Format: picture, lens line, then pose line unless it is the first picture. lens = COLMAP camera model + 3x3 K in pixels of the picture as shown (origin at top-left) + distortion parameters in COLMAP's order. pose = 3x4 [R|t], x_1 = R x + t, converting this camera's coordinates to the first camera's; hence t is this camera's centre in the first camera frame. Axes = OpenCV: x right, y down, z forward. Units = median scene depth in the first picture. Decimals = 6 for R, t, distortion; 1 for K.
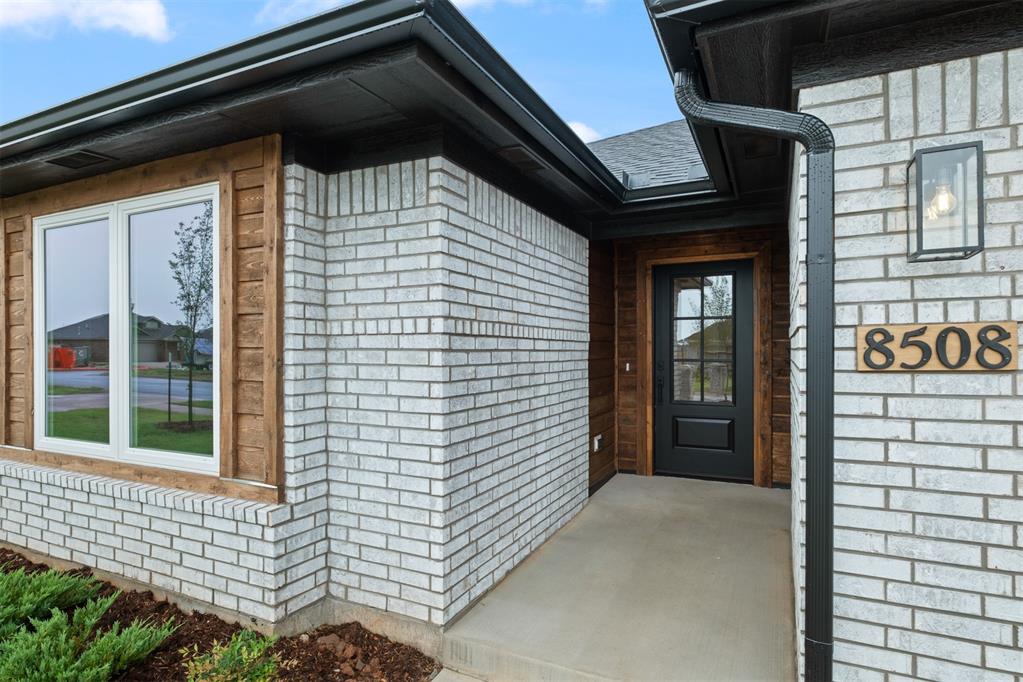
lens RADIAL K [[549.3, 0, 513.1], [0, 549.3, 354.8], [0, 0, 1]] dist [-0.000788, -0.000825]
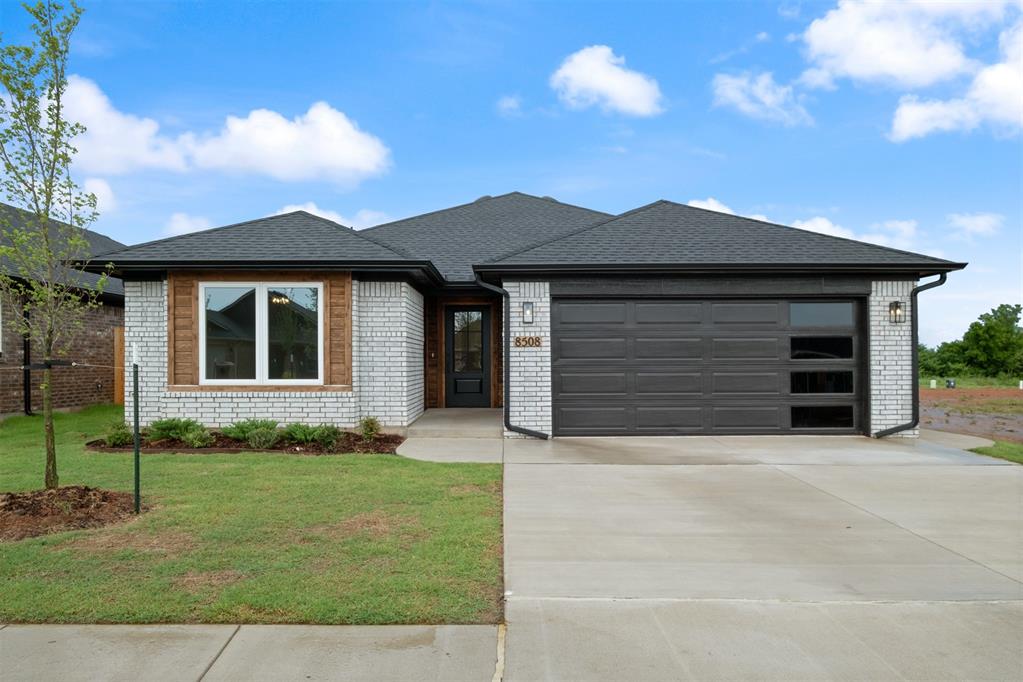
lens RADIAL K [[650.9, 0, 510.2], [0, 650.9, 368.4], [0, 0, 1]] dist [0.001438, 0.000556]
pose [[0.897766, -0.003621, 0.440457, -1.244514], [0.002000, 0.999989, 0.004144, 0.131417], [-0.440467, -0.002840, 0.897764, -2.676420]]
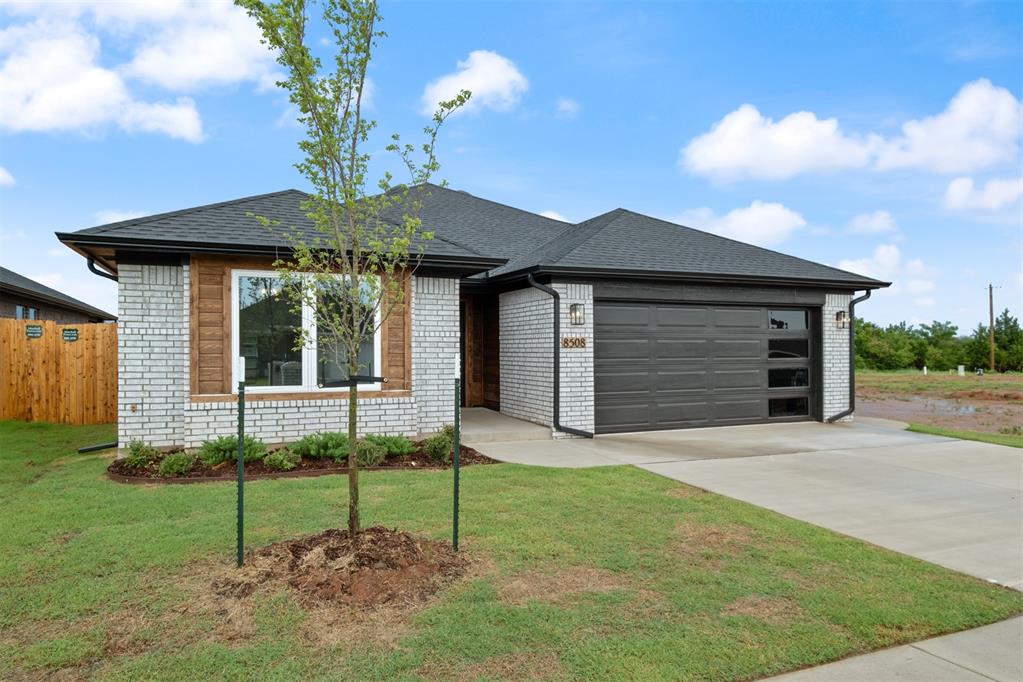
lens RADIAL K [[650.9, 0, 510.2], [0, 650.9, 368.4], [0, 0, 1]] dist [0.001438, 0.000556]
pose [[0.665753, -0.019495, 0.745918, -2.599181], [0.004860, 0.999751, 0.021791, 0.058207], [-0.746156, -0.010882, 0.665682, -1.604663]]
